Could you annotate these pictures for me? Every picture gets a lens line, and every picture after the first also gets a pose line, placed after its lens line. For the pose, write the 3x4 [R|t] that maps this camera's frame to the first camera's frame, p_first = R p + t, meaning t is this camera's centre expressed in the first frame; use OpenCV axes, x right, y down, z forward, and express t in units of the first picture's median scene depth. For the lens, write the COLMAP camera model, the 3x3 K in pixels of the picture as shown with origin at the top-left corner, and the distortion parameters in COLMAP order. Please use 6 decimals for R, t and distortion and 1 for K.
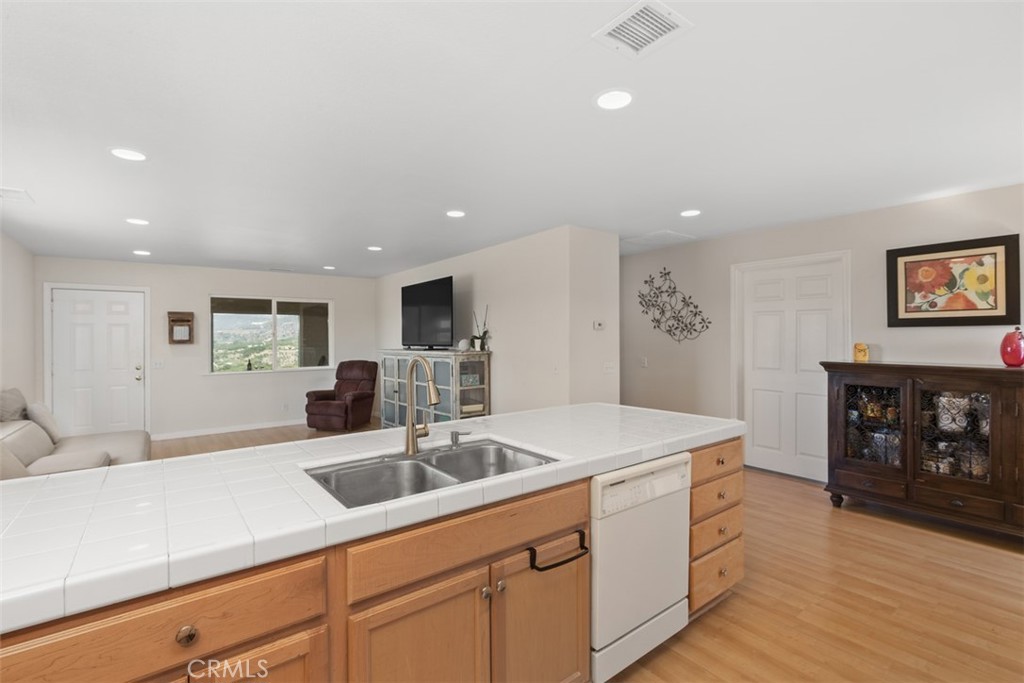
lens RADIAL K [[467.9, 0, 507.1], [0, 467.9, 337.4], [0, 0, 1]] dist [0.009490, -0.002330]
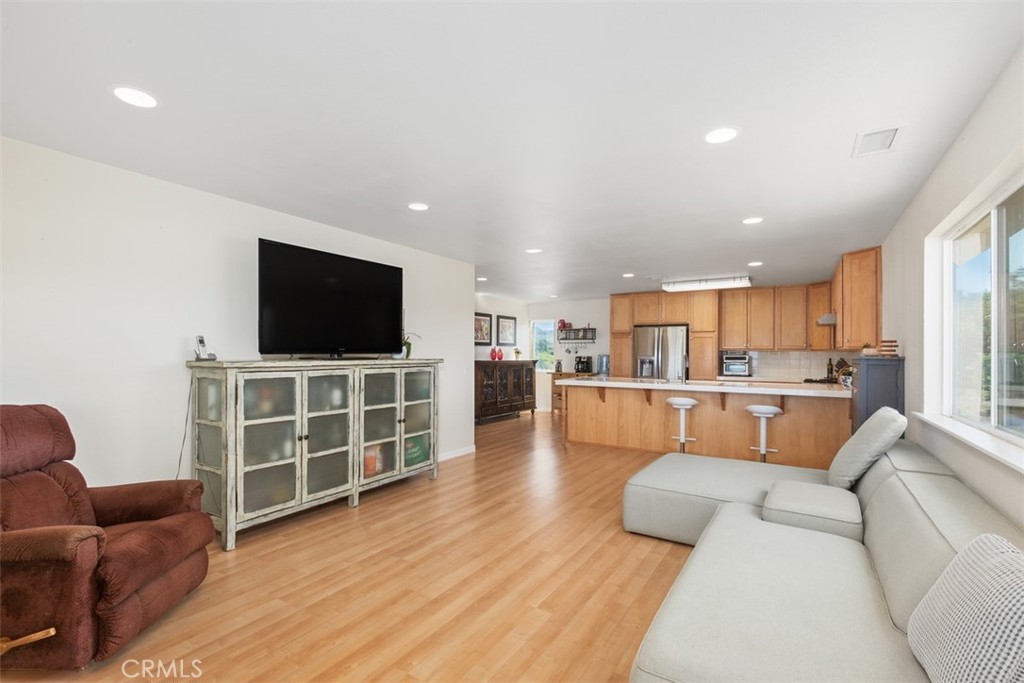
lens RADIAL K [[467.9, 0, 502.7], [0, 467.9, 345.7], [0, 0, 1]] dist [0.009490, -0.002330]
pose [[-0.341030, 0.022462, 0.939784, -0.924988], [-0.002905, 0.999685, -0.024948, 0.025005], [-0.940048, -0.011238, -0.340857, 1.081119]]
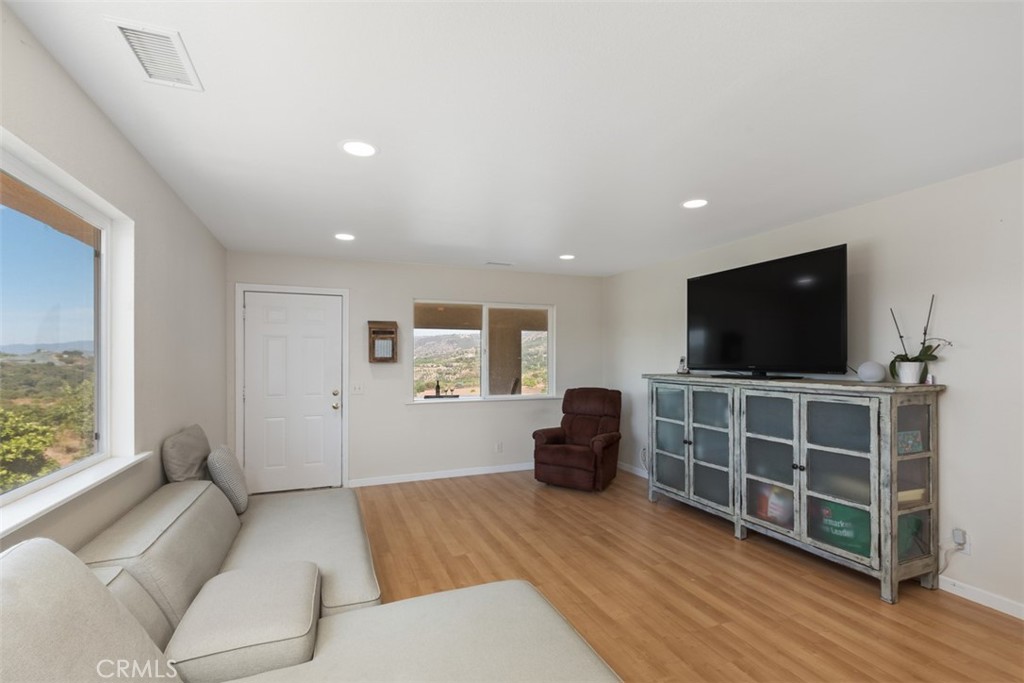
lens RADIAL K [[467.9, 0, 516.9], [0, 467.9, 356.1], [0, 0, 1]] dist [0.009490, -0.002330]
pose [[0.967881, 0.007723, -0.251288, -0.338451], [-0.007970, 0.999968, 0.000034, 0.001452], [0.251281, 0.001970, 0.967912, 0.367711]]
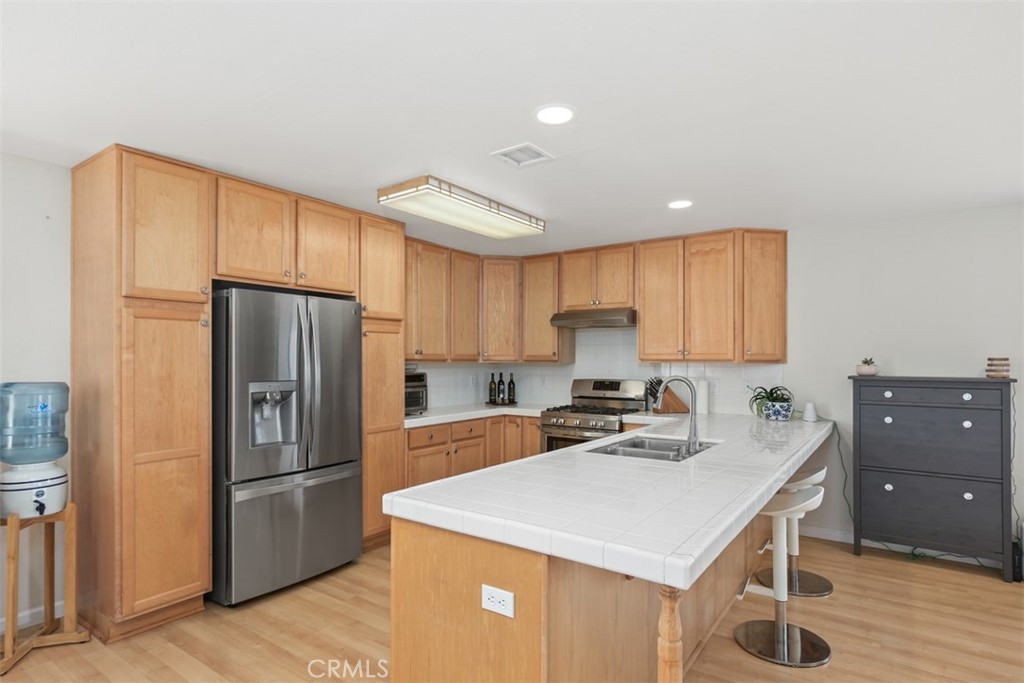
lens RADIAL K [[553.9, 0, 505.5], [0, 553.9, 350.8], [0, 0, 1]] dist [0.003676, 0.002921]
pose [[-0.953791, 0.002388, -0.300460, 0.250780], [0.005473, 0.999941, -0.009427, -0.005689], [0.300420, -0.010636, -0.953748, 0.759999]]
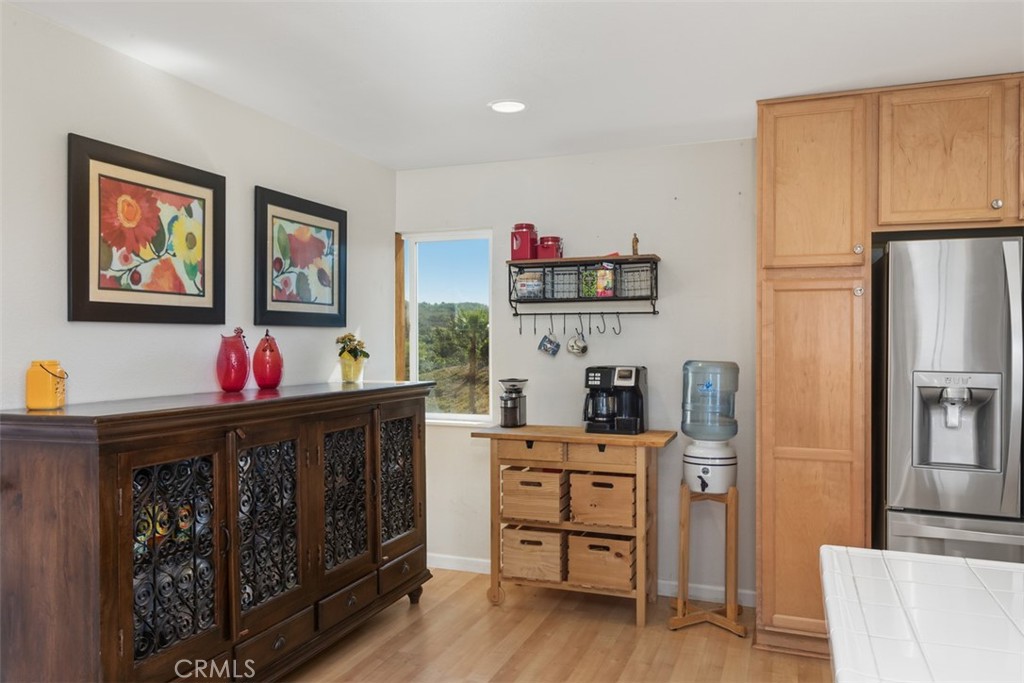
lens RADIAL K [[739.2, 0, 502.0], [0, 739.2, 336.0], [0, 0, 1]] dist [-0.000016, -0.000667]
pose [[-0.529036, 0.009238, 0.848549, 0.043344], [0.001416, 0.999949, -0.010004, -0.001152], [-0.848598, -0.004091, -0.529022, 0.677921]]
